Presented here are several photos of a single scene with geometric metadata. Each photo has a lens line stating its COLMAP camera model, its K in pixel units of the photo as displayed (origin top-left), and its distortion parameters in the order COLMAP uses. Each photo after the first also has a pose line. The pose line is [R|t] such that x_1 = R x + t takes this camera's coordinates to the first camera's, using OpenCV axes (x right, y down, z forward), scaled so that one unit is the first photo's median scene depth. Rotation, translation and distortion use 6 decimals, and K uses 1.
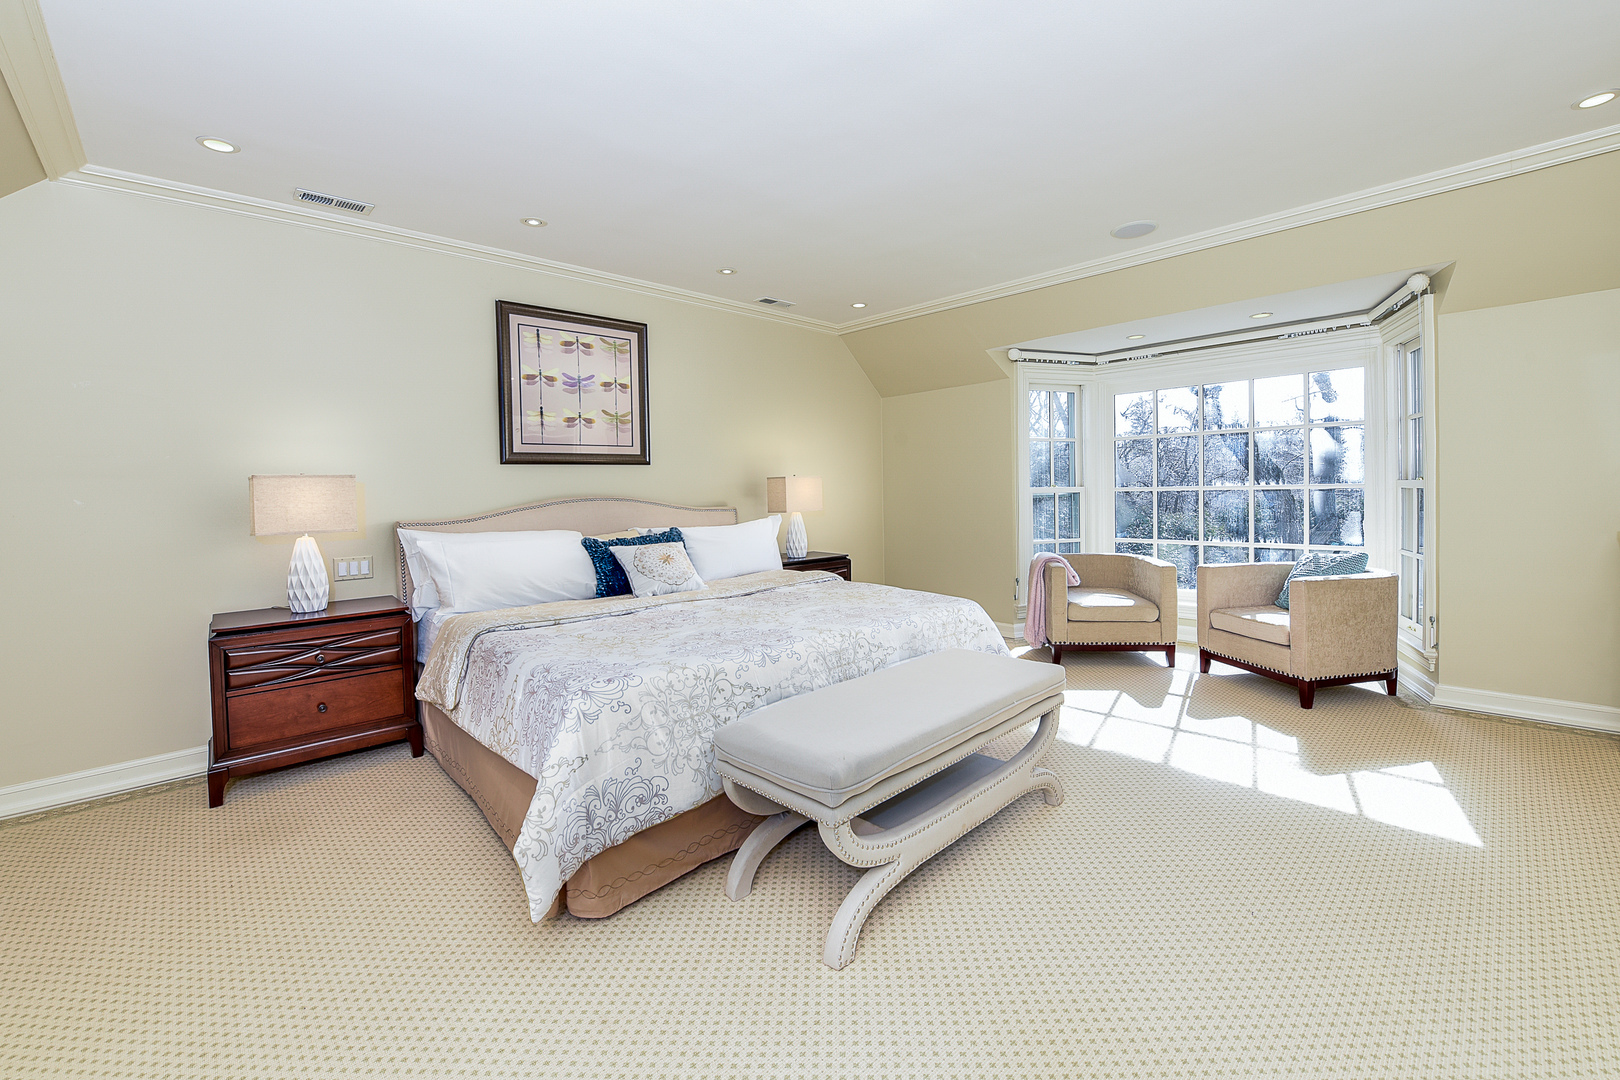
lens RADIAL K [[669.6, 0, 804.1], [0, 669.6, 504.3], [0, 0, 1]] dist [-0.000658, -0.000120]
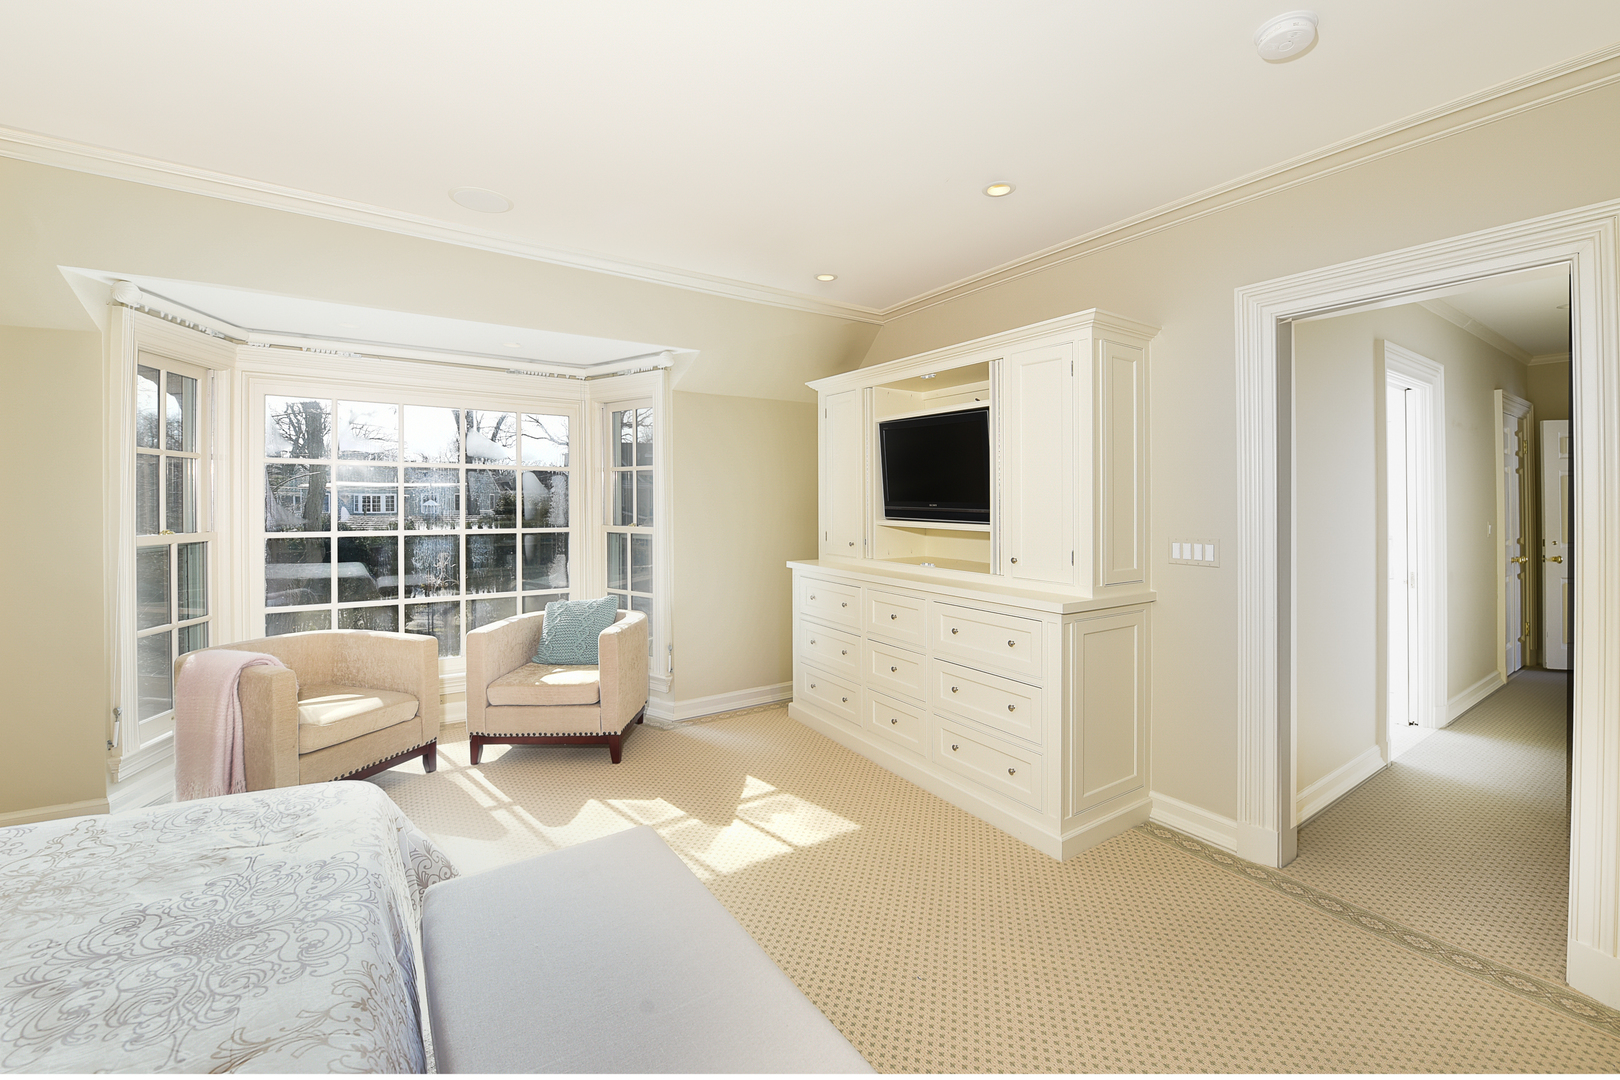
lens RADIAL K [[669.6, 0, 804.1], [0, 669.6, 504.3], [0, 0, 1]] dist [-0.000658, -0.000120]
pose [[0.208353, 0.029249, 0.977616, -0.111474], [0.026487, 0.999017, -0.035534, -0.020541], [-0.977695, 0.033297, 0.207374, 0.418138]]
